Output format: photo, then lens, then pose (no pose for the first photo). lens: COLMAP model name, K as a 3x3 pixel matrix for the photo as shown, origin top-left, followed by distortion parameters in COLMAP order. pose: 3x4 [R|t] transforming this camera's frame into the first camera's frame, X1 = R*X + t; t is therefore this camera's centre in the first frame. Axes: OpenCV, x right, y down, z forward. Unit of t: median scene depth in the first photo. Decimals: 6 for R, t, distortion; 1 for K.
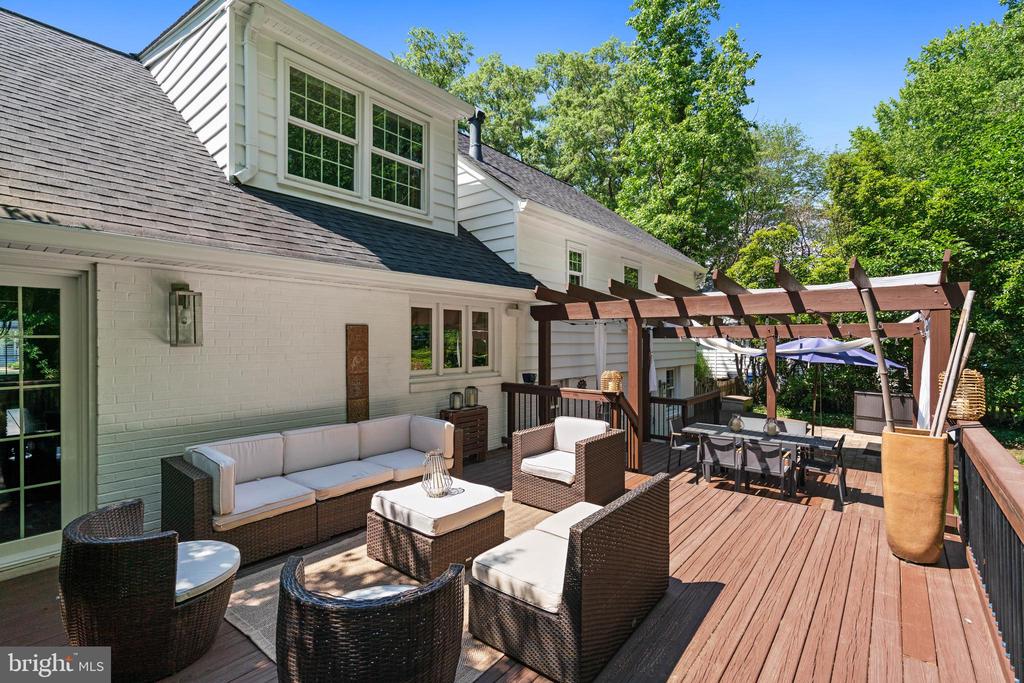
lens RADIAL K [[467.2, 0, 510.1], [0, 467.2, 342.8], [0, 0, 1]] dist [-0.000696, 0.000515]
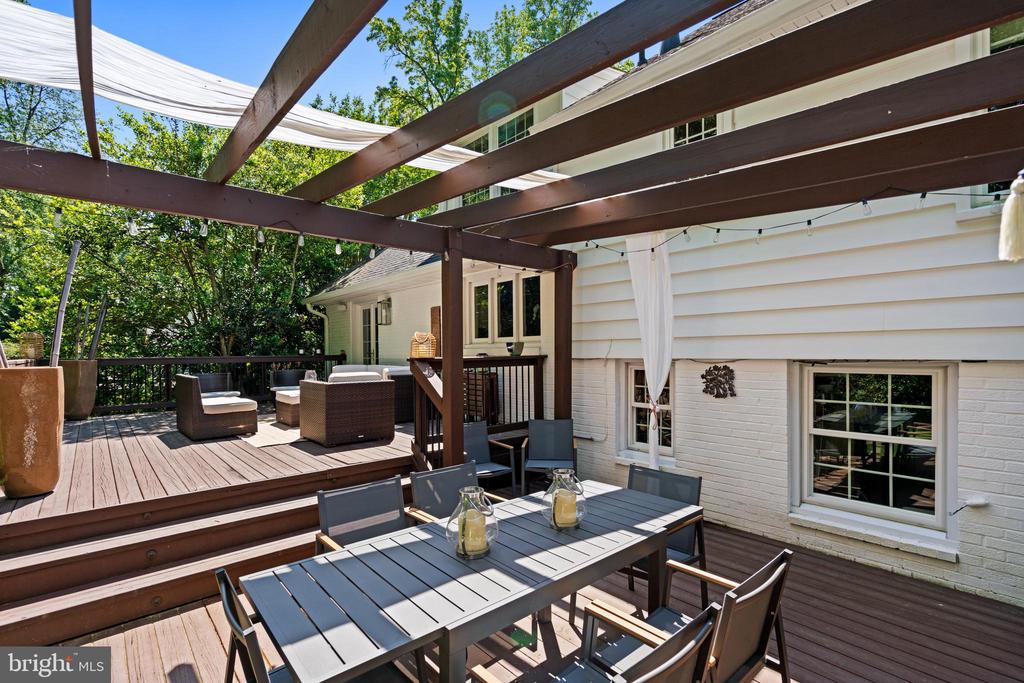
lens RADIAL K [[474.0, 0, 509.3], [0, 474.0, 357.6], [0, 0, 1]] dist [0.004911, 0.000960]
pose [[-0.160835, 0.008883, -0.986941, 0.884716], [0.002770, 0.999960, 0.008549, 0.087546], [0.986977, -0.001359, -0.160854, 1.133547]]
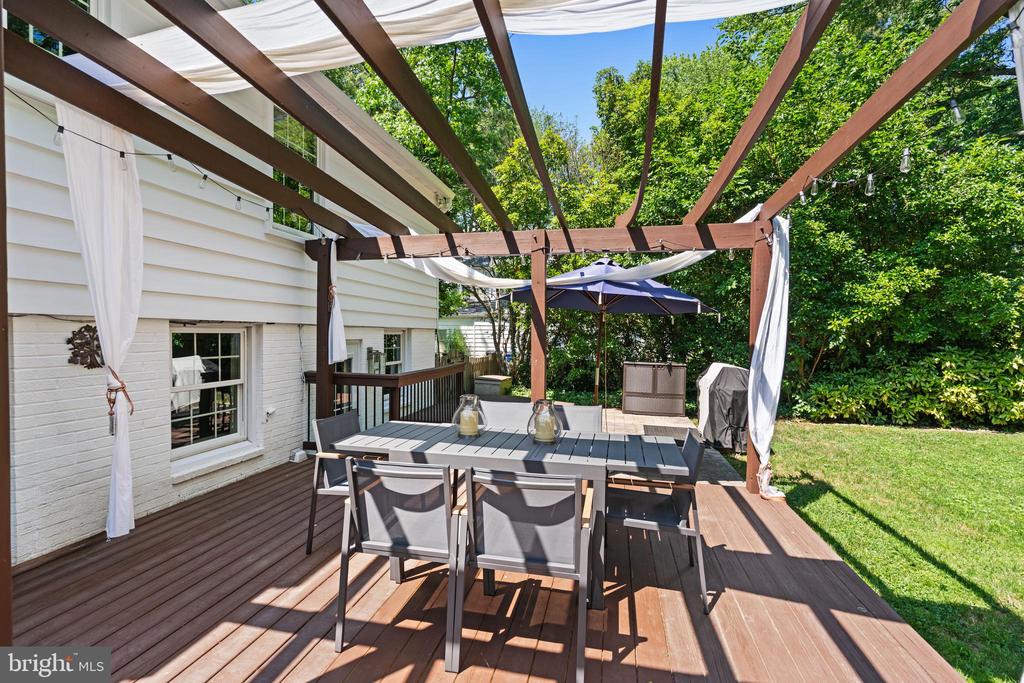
lens RADIAL K [[467.2, 0, 510.1], [0, 467.2, 342.8], [0, 0, 1]] dist [-0.000696, 0.000515]
pose [[0.891224, -0.000850, 0.453562, 0.370801], [-0.006157, 0.999883, 0.013971, 0.112912], [-0.453521, -0.015244, 0.891115, 0.694407]]
